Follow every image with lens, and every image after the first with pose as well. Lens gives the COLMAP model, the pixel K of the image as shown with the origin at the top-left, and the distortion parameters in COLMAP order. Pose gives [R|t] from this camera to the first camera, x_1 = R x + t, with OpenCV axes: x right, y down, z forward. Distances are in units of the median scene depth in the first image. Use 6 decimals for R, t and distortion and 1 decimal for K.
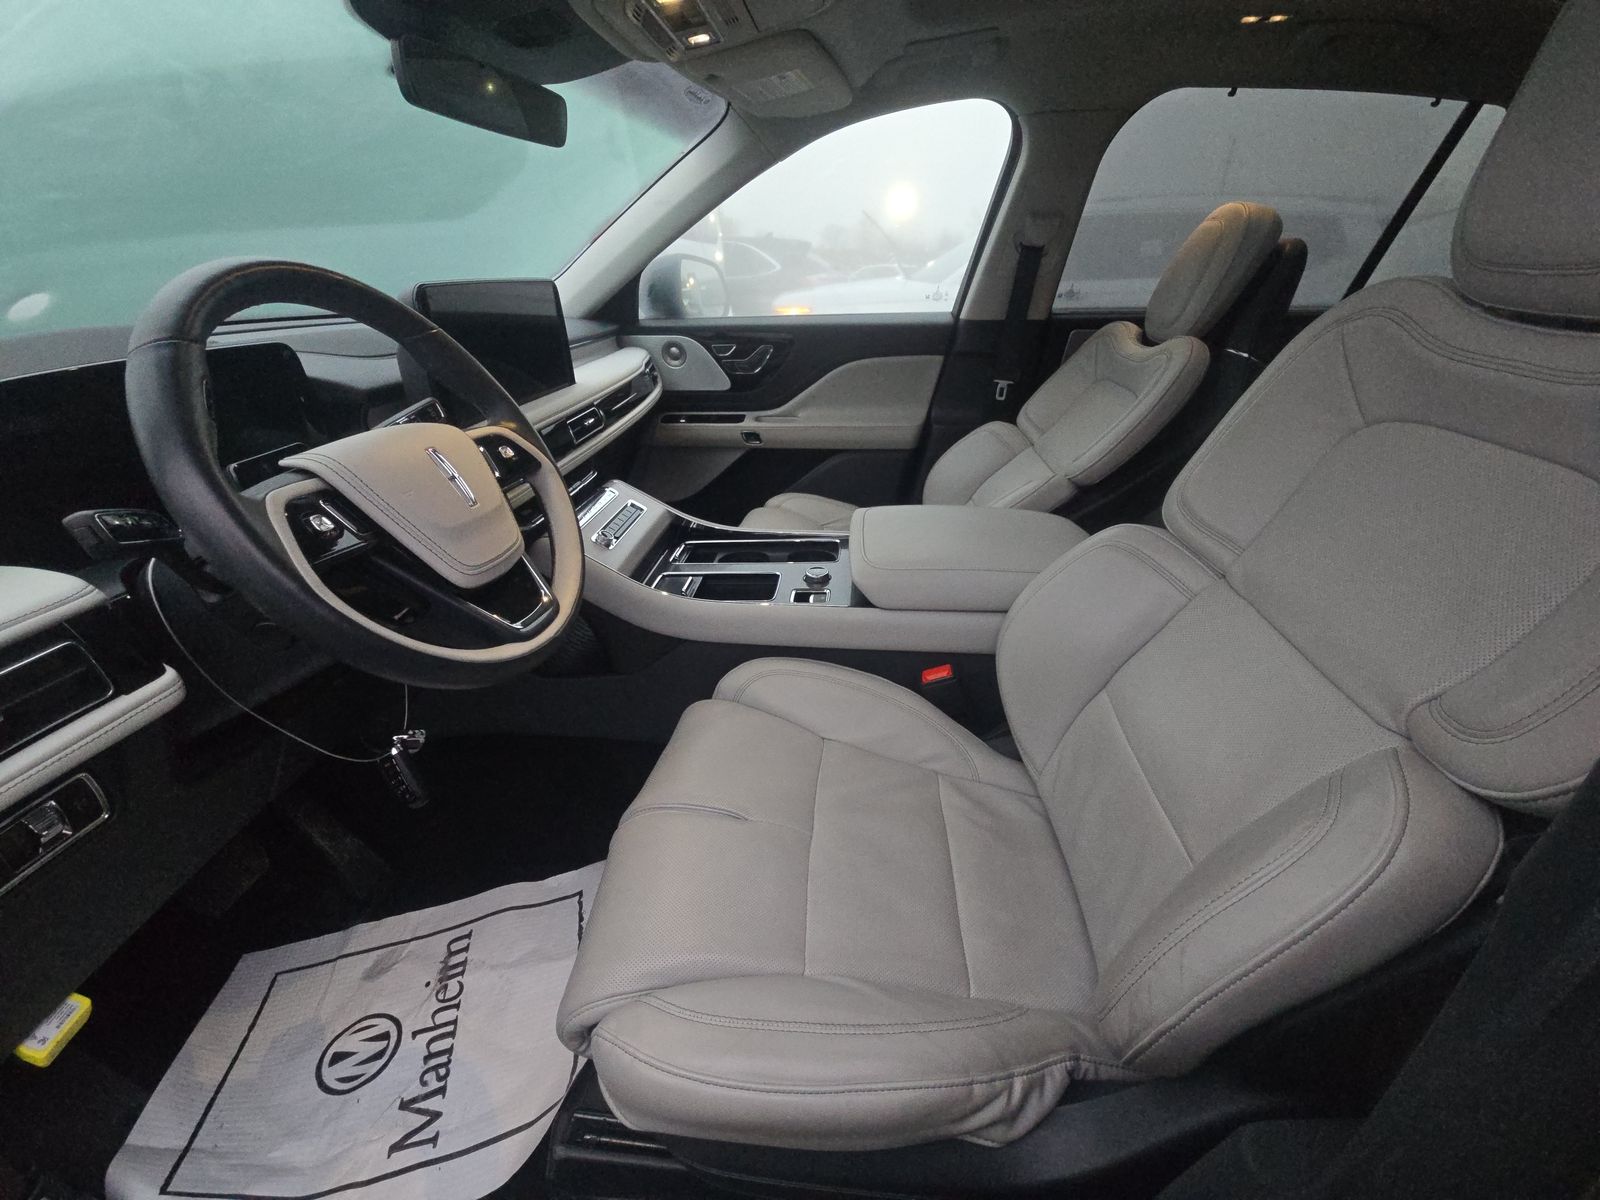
lens RADIAL K [[651.8, 0, 808.8], [0, 651.8, 597.3], [0, 0, 1]] dist [0.017149, -0.007200]
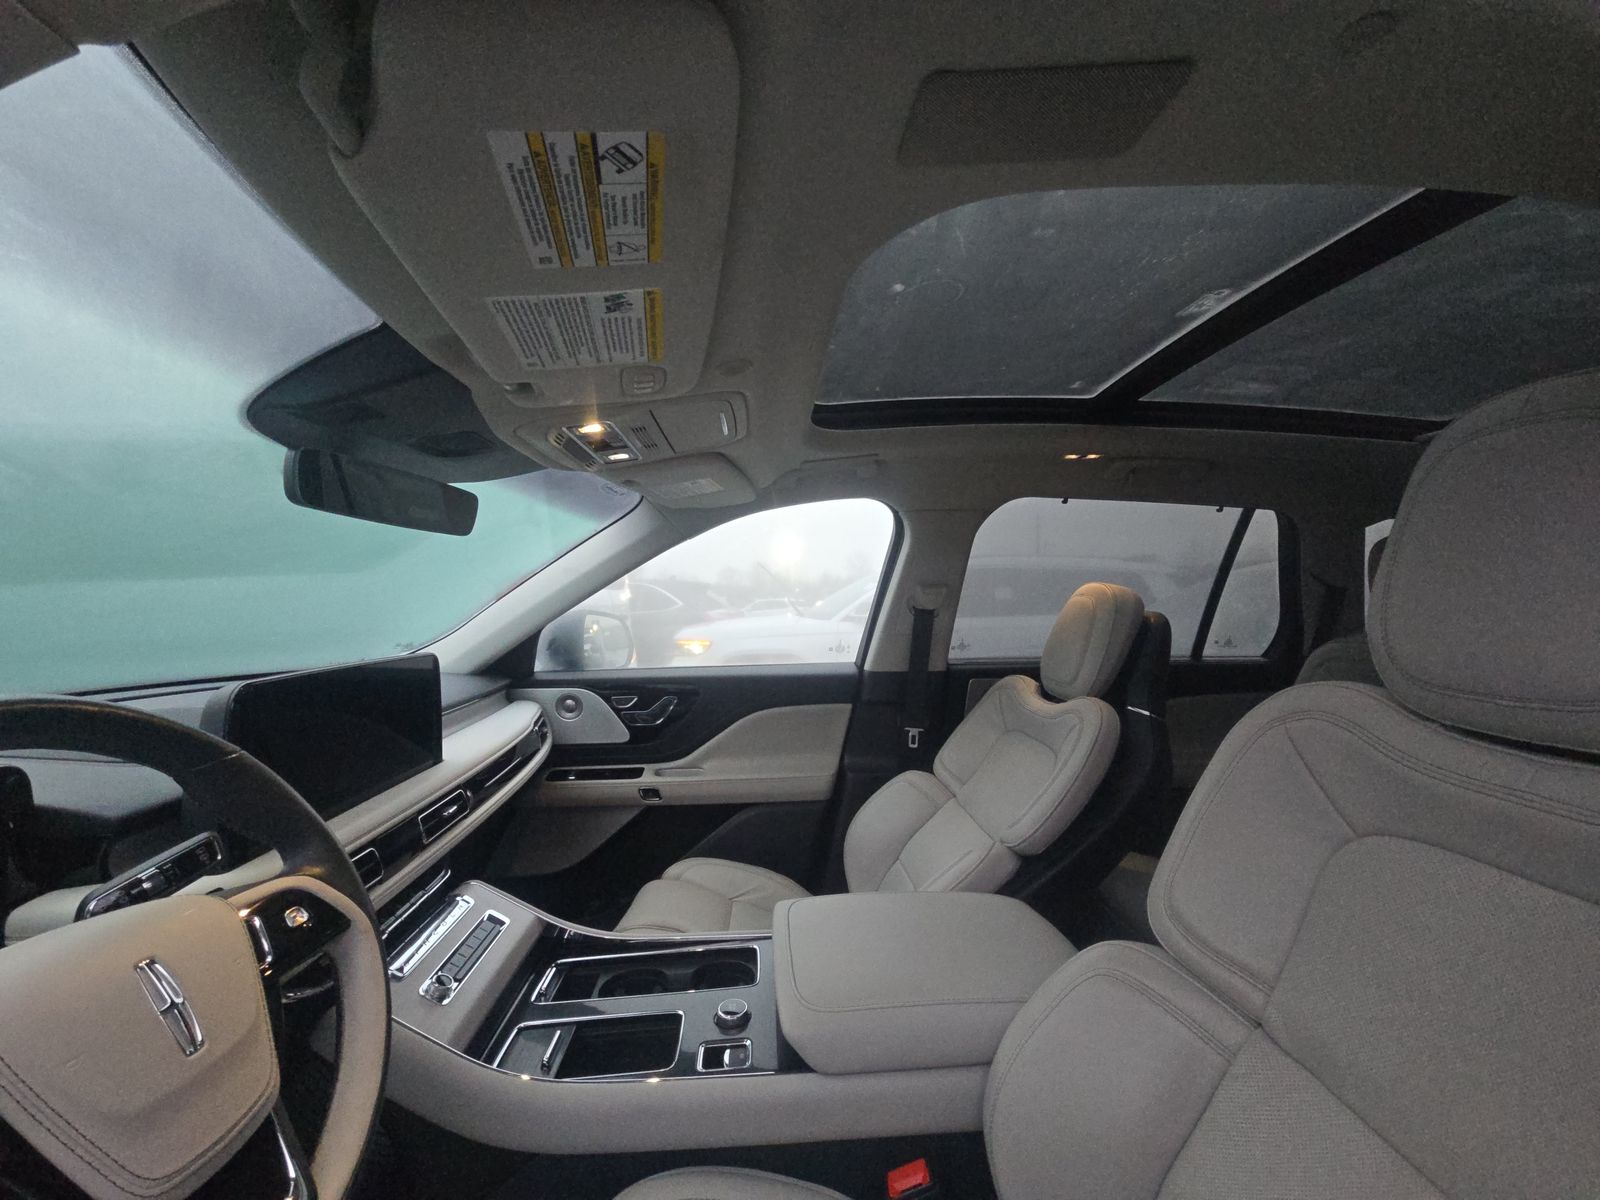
lens RADIAL K [[651.8, 0, 808.8], [0, 651.8, 597.3], [0, 0, 1]] dist [0.017149, -0.007200]
pose [[0.988105, 0.003865, 0.153729, -0.016051], [0.066446, 0.890815, -0.449482, -0.098536], [-0.138682, 0.454351, 0.879962, 0.082931]]
